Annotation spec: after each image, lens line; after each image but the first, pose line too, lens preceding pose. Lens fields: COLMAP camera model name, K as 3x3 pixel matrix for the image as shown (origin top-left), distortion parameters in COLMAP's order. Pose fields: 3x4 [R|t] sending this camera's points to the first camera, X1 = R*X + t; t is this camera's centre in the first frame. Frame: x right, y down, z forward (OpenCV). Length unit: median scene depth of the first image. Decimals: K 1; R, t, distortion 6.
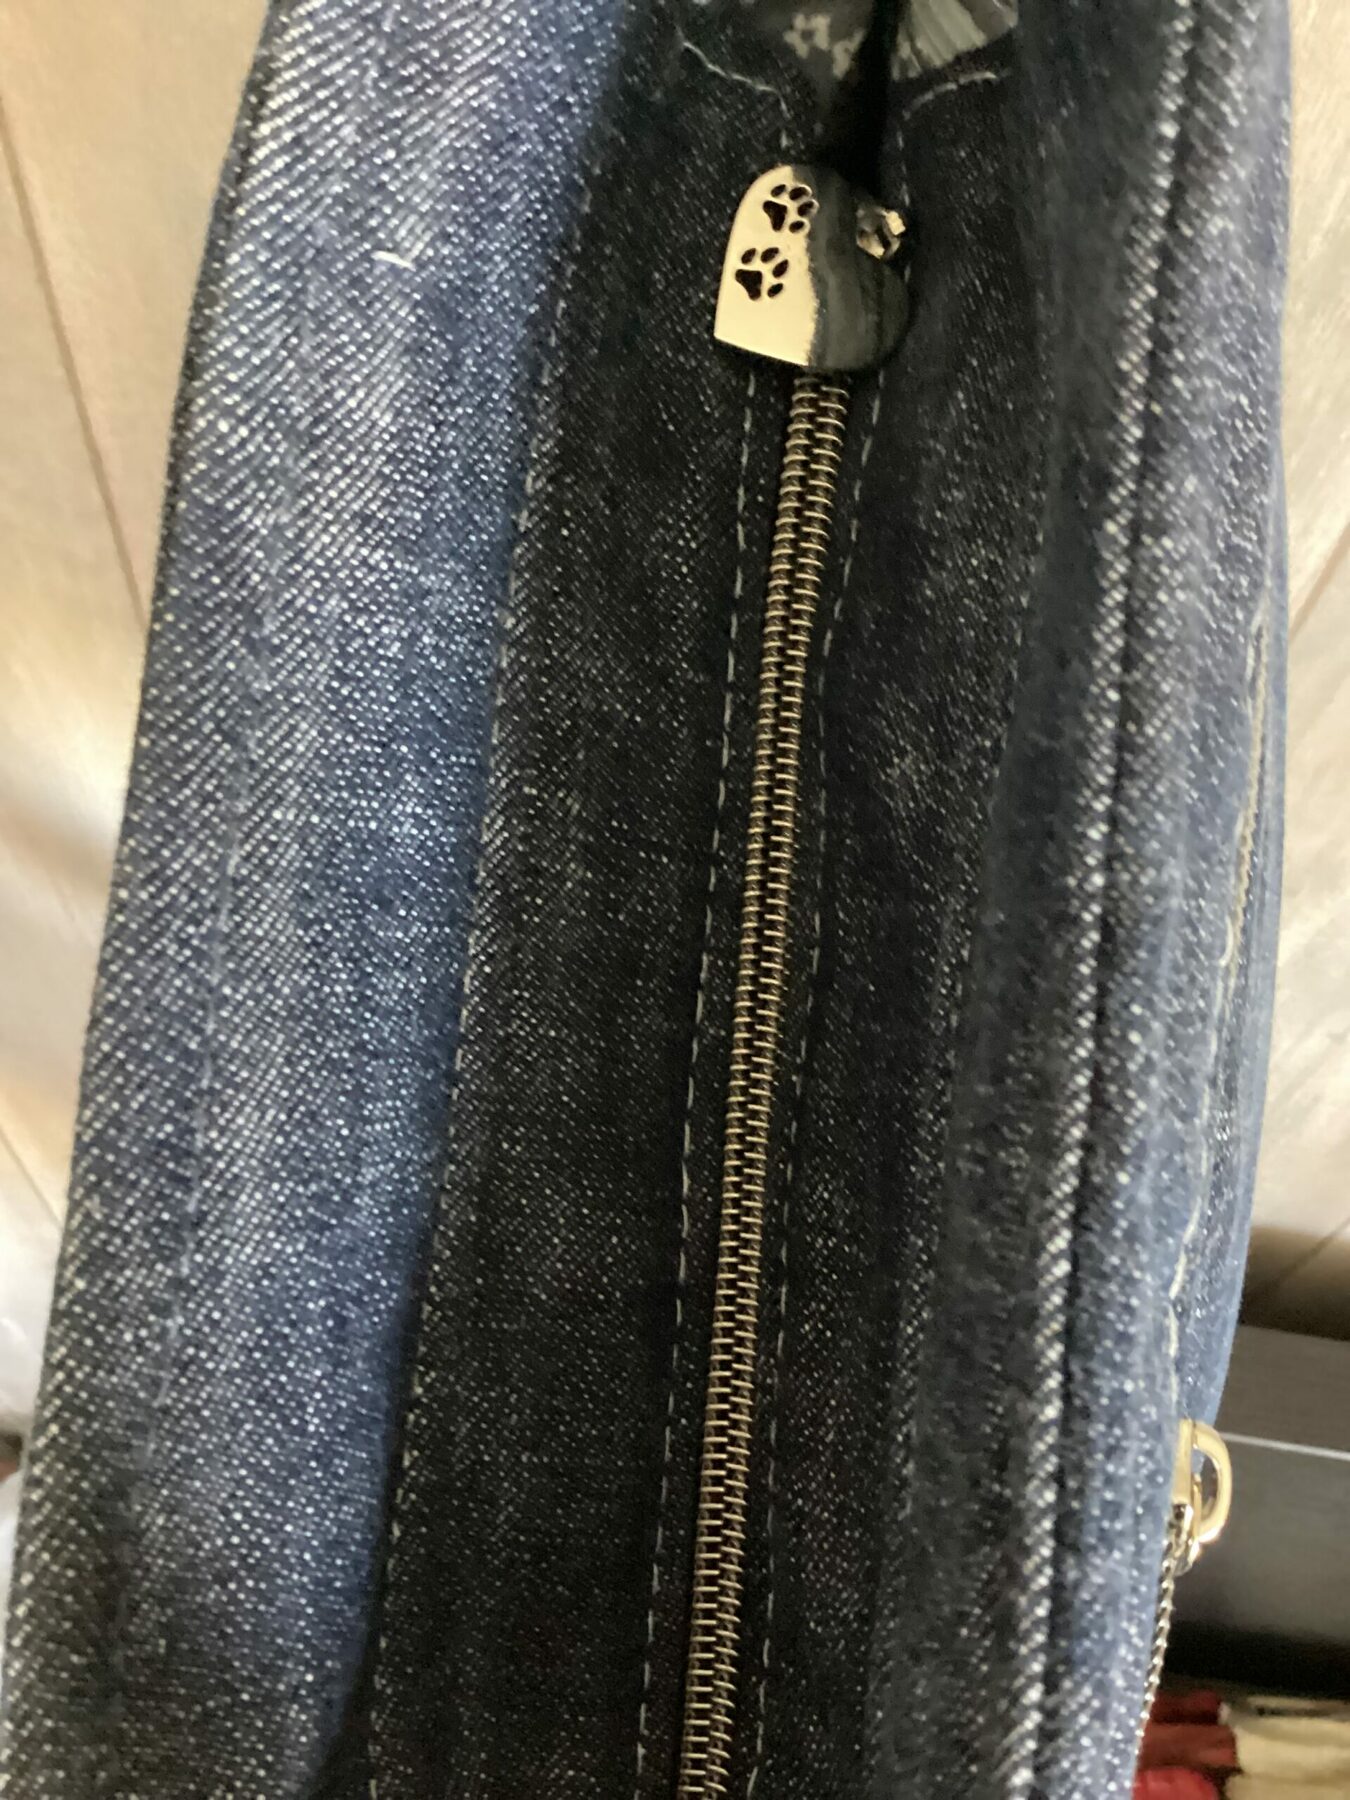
lens RADIAL K [[1652.4, 0, 675.0], [0, 1652.4, 900.0], [0, 0, 1]] dist [0.125542, -0.309654]
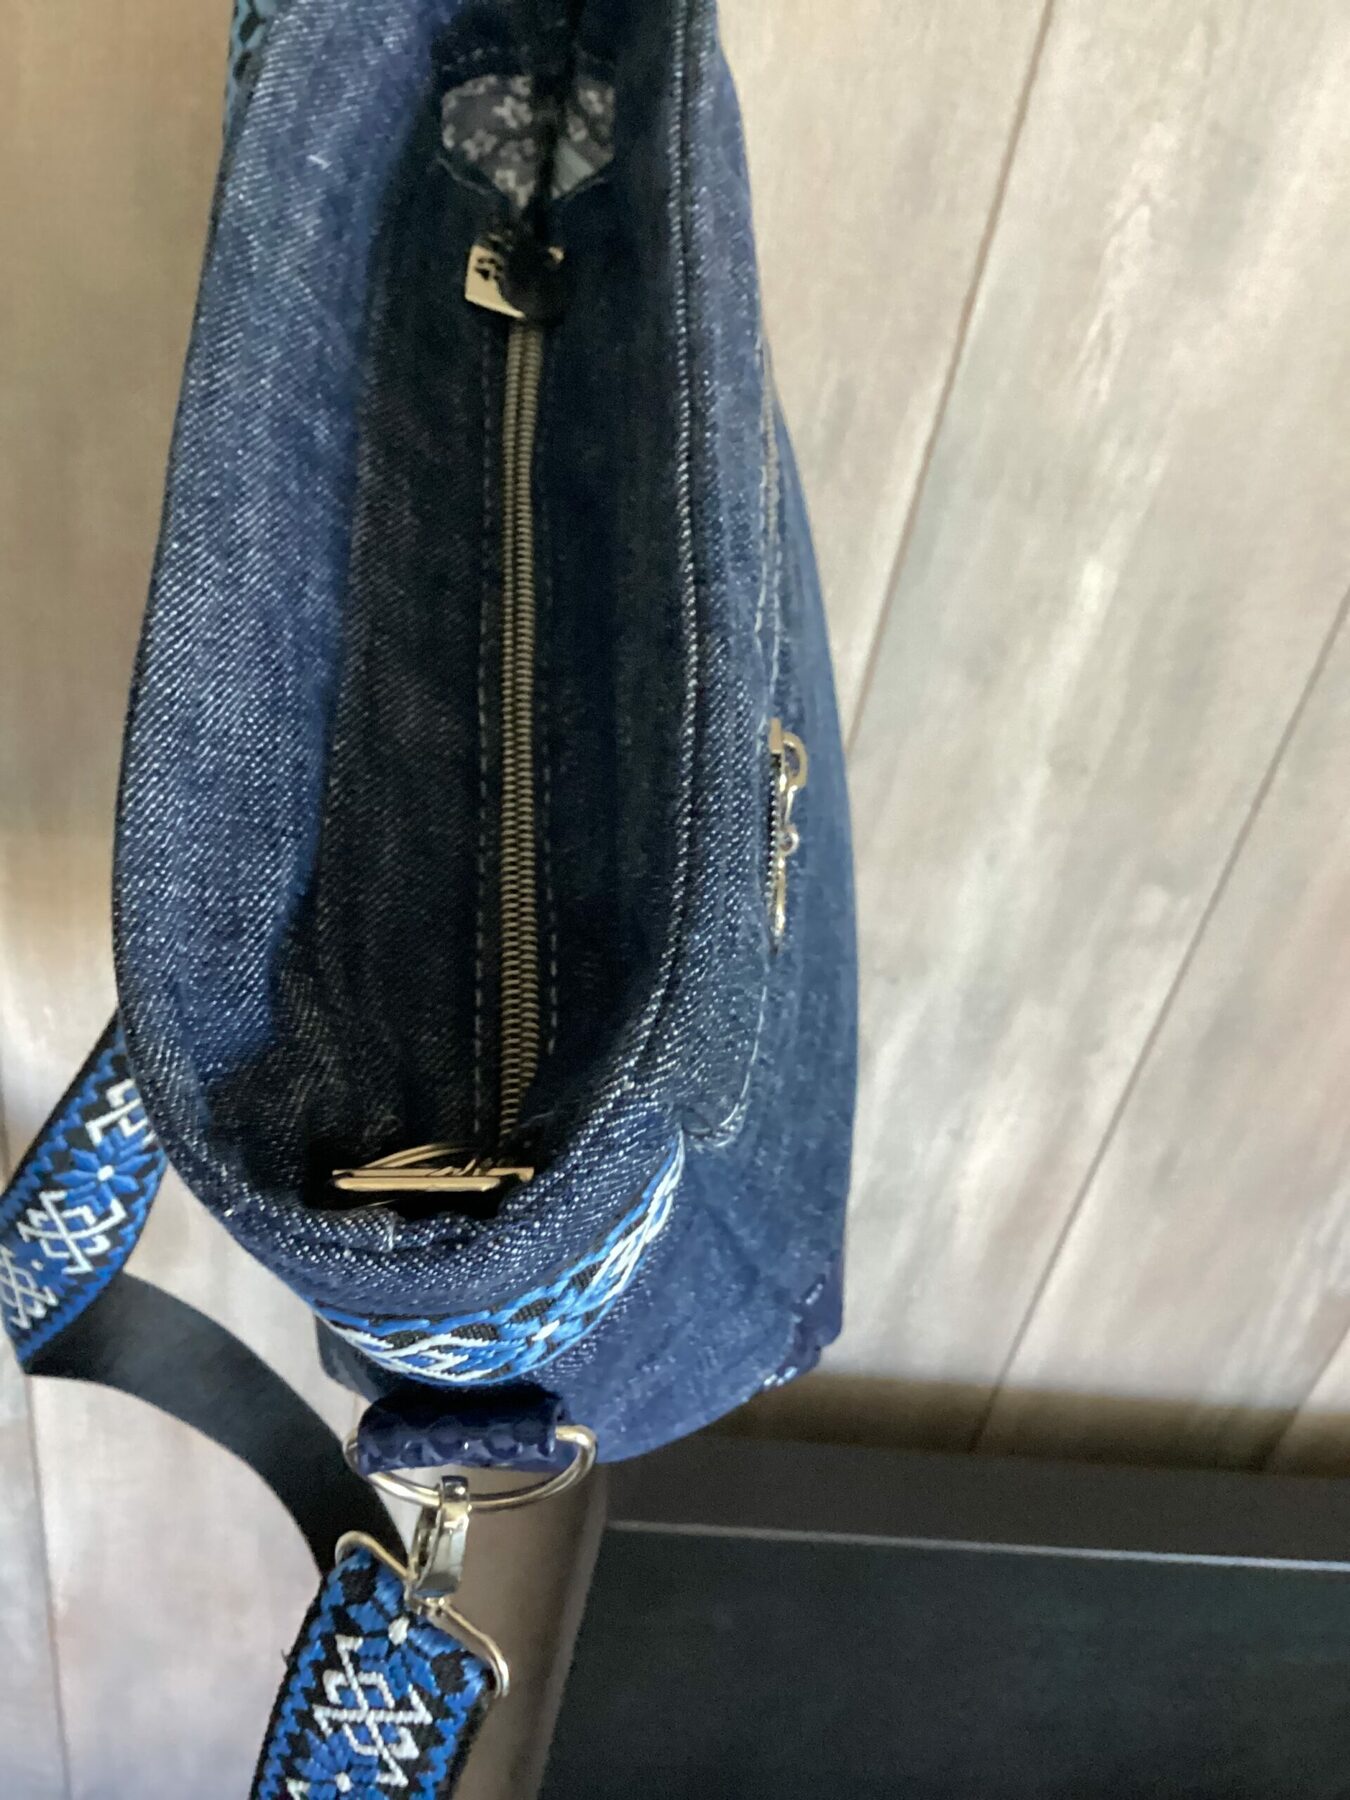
lens RADIAL K [[1627.4, 0, 675.0], [0, 1627.4, 900.0], [0, 0, 1]] dist [0.139004, -0.292775]
pose [[0.978422, -0.036225, 0.203416, -0.195765], [0.105562, 0.933962, -0.341427, 1.254801], [-0.177615, 0.355533, 0.917633, -0.628042]]
